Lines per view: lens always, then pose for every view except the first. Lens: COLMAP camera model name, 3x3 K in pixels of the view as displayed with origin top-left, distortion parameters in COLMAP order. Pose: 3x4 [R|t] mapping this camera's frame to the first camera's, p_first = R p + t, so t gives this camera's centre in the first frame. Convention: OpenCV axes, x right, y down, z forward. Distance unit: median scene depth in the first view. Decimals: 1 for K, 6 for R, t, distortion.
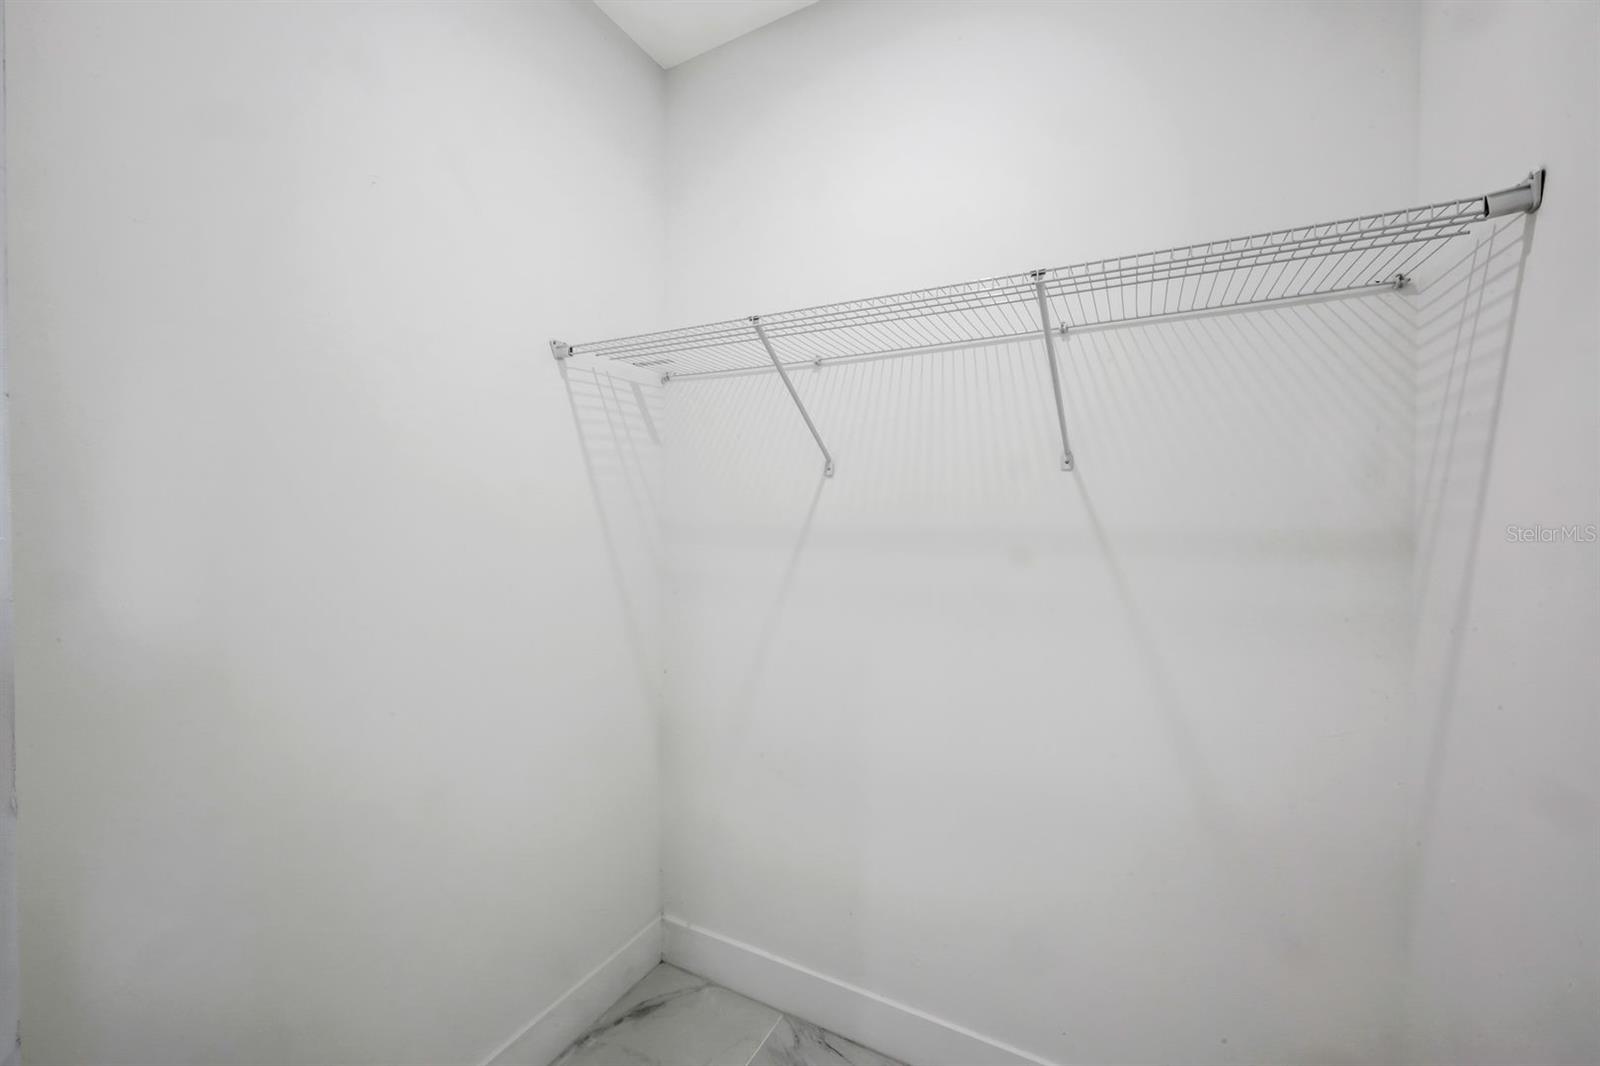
lens RADIAL K [[646.5, 0, 796.8], [0, 646.5, 527.8], [0, 0, 1]] dist [0.043410, -0.000099]
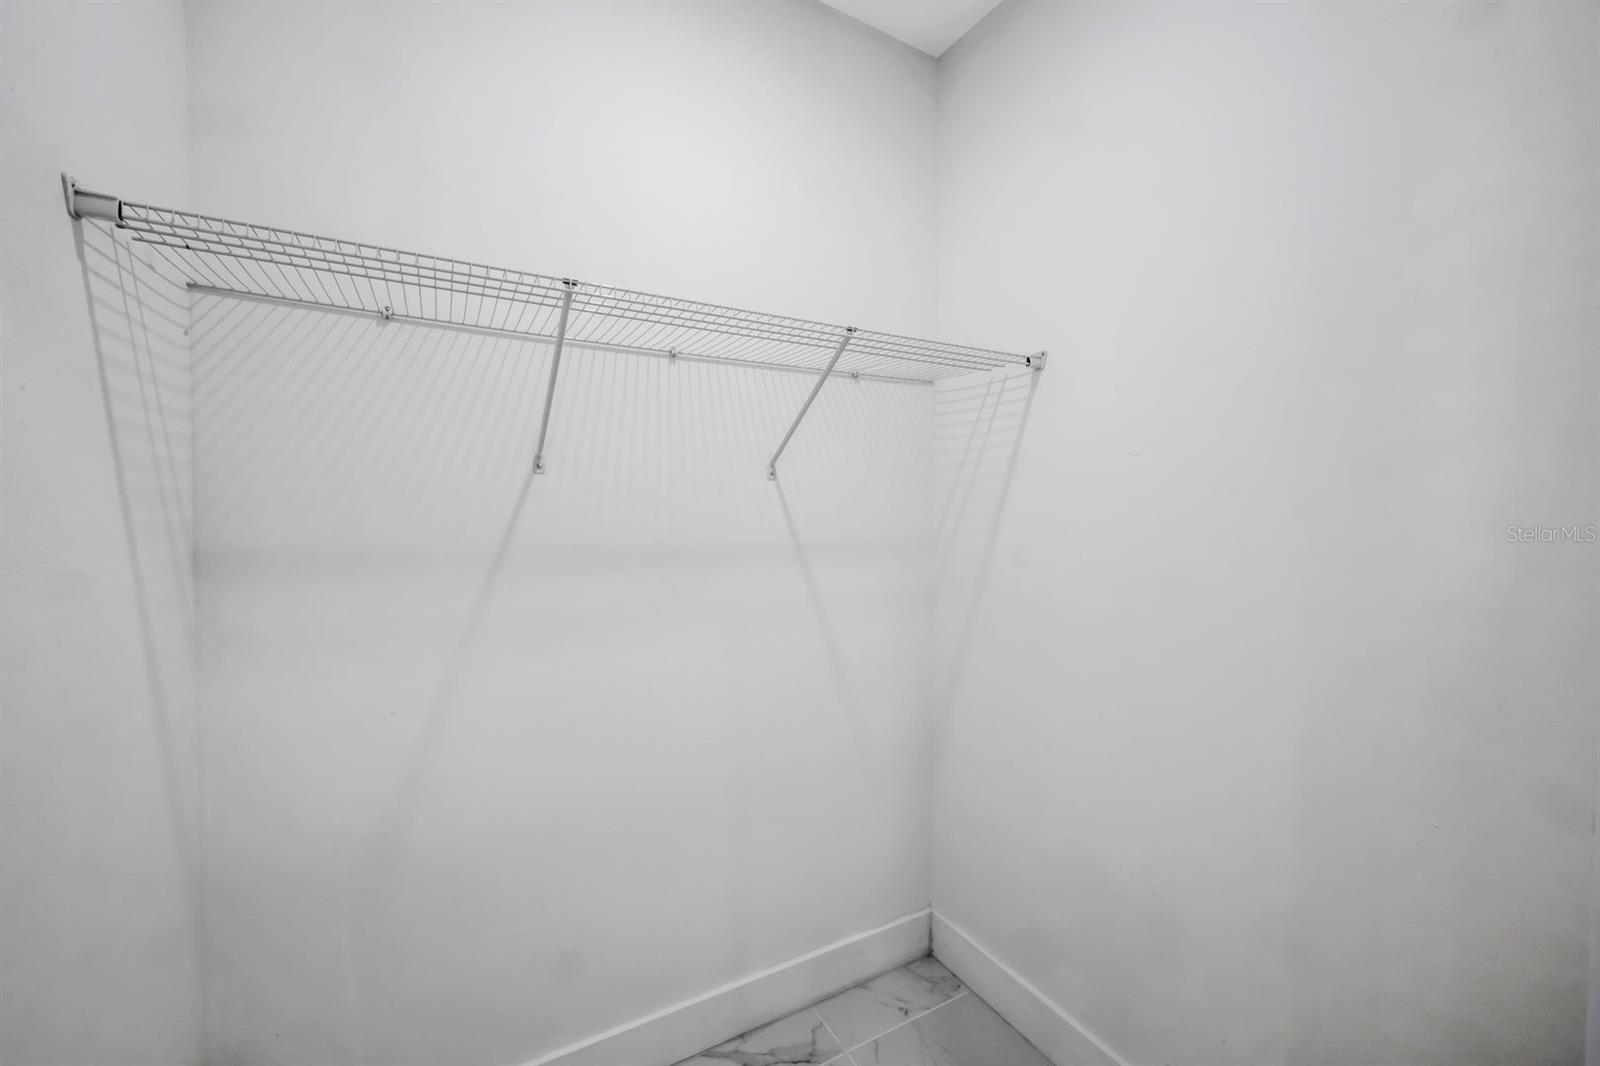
lens RADIAL K [[654.4, 0, 794.1], [0, 654.4, 516.1], [0, 0, 1]] dist [0.000370, -0.000071]
pose [[0.536911, -0.003868, 0.843630, -0.492492], [0.025039, 0.999622, -0.011352, -0.003868], [-0.843267, 0.027219, 0.536805, 0.255549]]
